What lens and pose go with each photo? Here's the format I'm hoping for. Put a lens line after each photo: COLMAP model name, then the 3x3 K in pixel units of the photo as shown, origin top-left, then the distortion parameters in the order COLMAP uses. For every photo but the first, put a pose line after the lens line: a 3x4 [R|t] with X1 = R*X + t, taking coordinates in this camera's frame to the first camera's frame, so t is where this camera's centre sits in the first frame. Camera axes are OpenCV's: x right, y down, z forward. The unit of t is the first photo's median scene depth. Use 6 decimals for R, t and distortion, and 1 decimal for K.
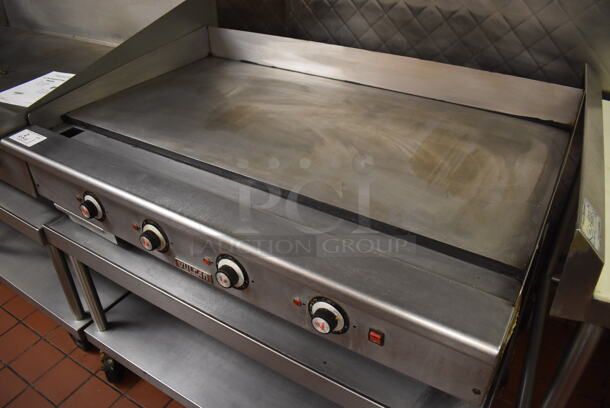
lens RADIAL K [[466.1, 0, 305.0], [0, 466.1, 204.0], [0, 0, 1]] dist [-0.083220, 0.000754]
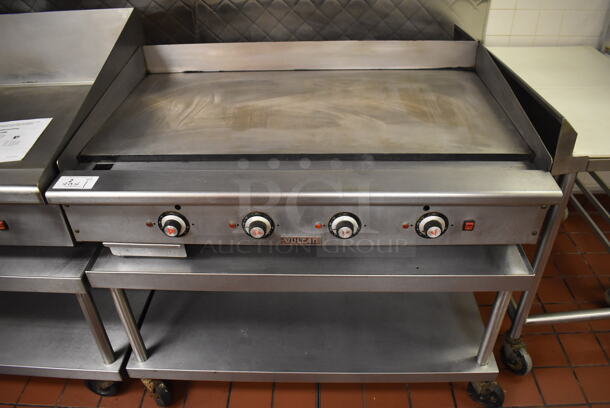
lens RADIAL K [[466.1, 0, 305.0], [0, 466.1, 204.0], [0, 0, 1]] dist [-0.083220, 0.000754]
pose [[0.866759, -0.303320, 0.395886, -0.473941], [0.295517, 0.951792, 0.082235, -0.029861], [-0.401745, 0.045713, 0.914610, -0.078904]]
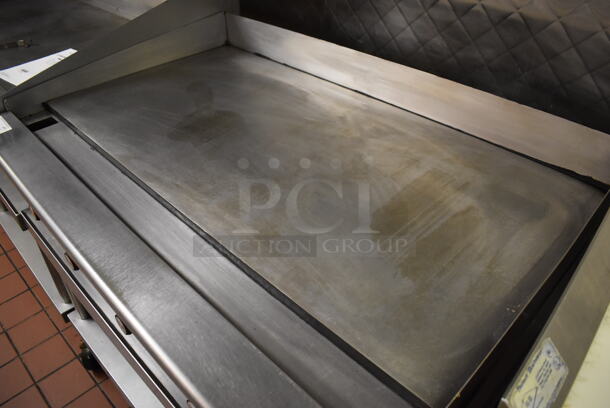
lens RADIAL K [[466.1, 0, 305.0], [0, 466.1, 204.0], [0, 0, 1]] dist [-0.083220, 0.000754]
pose [[0.974765, 0.138776, -0.174855, 0.178416], [-0.129292, 0.989502, 0.064570, -0.104253], [0.181980, -0.040333, 0.982475, 0.139088]]
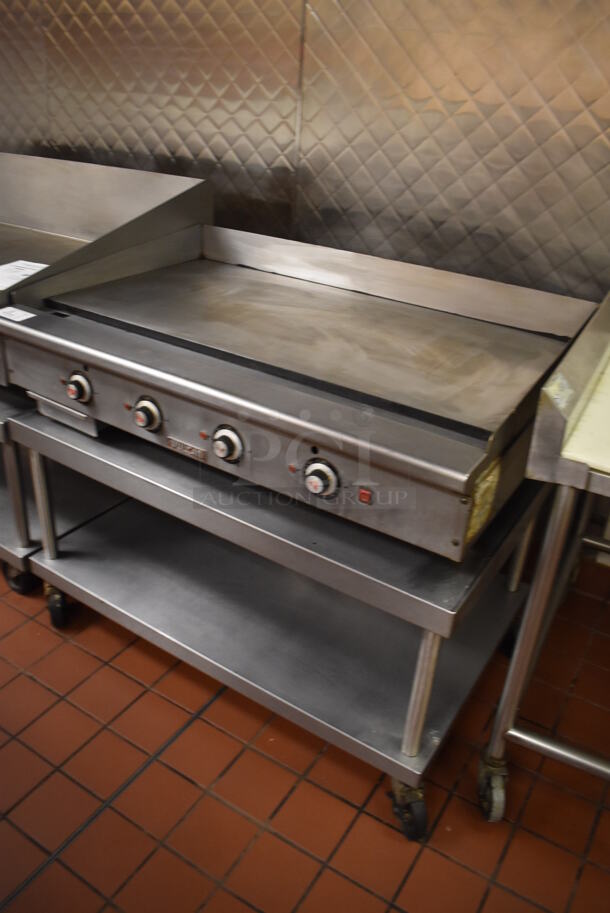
lens RADIAL K [[697.6, 0, 305.0], [0, 697.6, 456.5], [0, 0, 1]] dist [-0.083220, 0.000754]
pose [[0.997723, 0.065490, 0.016098, -0.009104], [-0.063656, 0.993355, -0.095888, 0.198642], [-0.022271, 0.094645, 0.995262, -0.329305]]
